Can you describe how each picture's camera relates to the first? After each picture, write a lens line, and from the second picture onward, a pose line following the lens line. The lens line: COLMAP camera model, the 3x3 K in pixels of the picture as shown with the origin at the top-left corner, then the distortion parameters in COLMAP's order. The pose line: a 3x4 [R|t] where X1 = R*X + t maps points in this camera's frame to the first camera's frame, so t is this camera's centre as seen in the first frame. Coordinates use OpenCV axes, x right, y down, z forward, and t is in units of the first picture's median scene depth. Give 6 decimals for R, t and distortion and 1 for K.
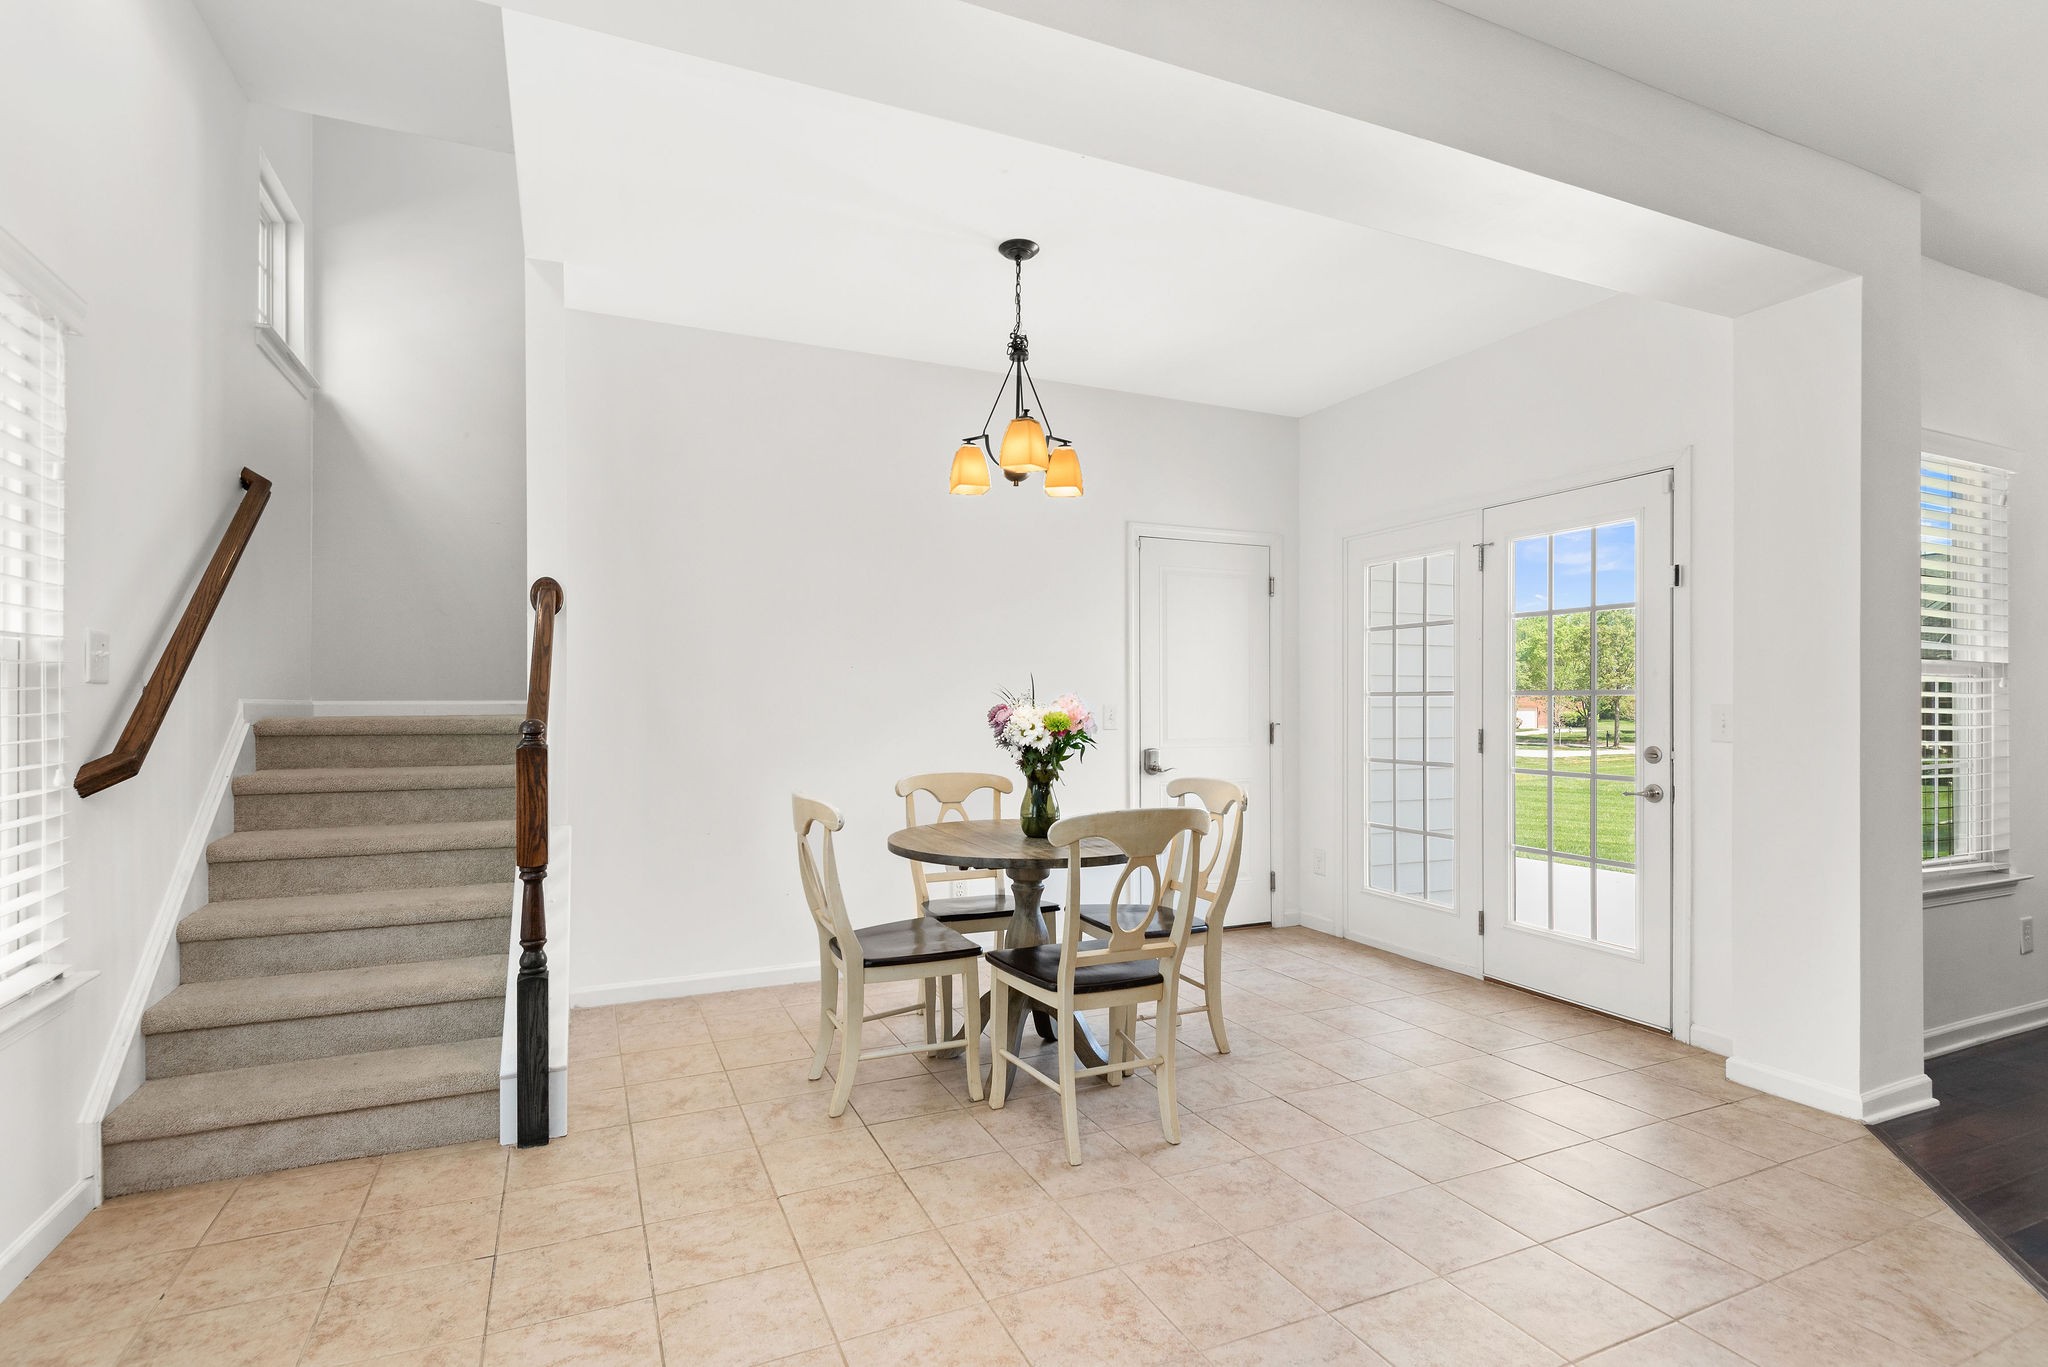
lens RADIAL K [[1010.2, 0, 1018.2], [0, 1010.2, 701.4], [0, 0, 1]] dist [0.011970, -0.001936]
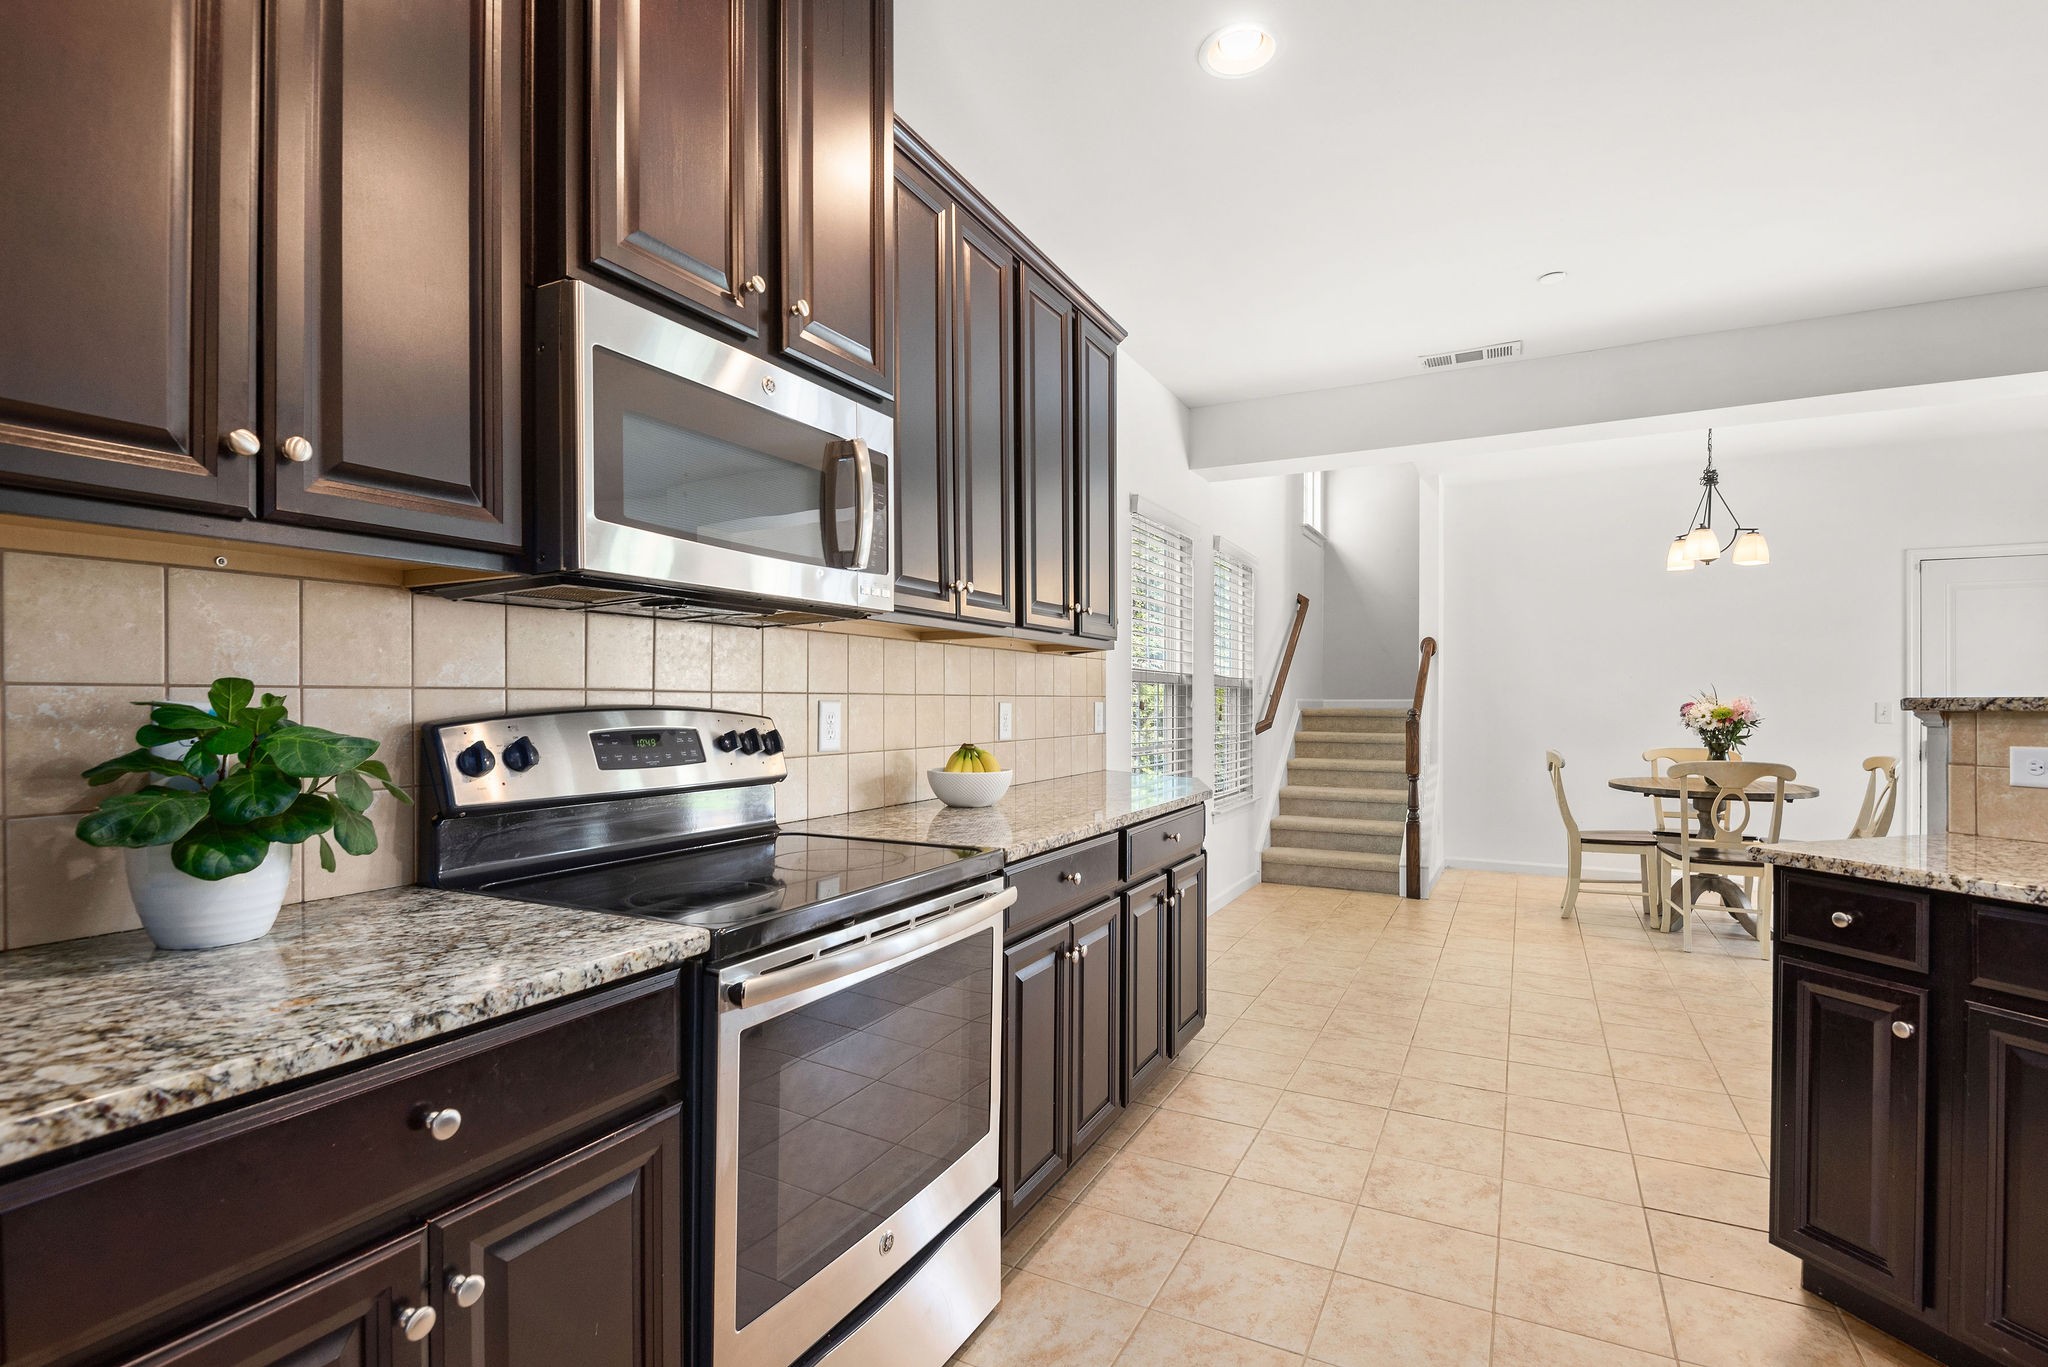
lens RADIAL K [[936.6, 0, 1018.0], [0, 936.6, 700.5], [0, 0, 1]] dist [0.001475, -0.000335]
pose [[0.610861, -0.000272, -0.791737, 0.535044], [0.003713, 0.999990, 0.002522, -0.007429], [0.791729, -0.004480, 0.610856, -0.812291]]
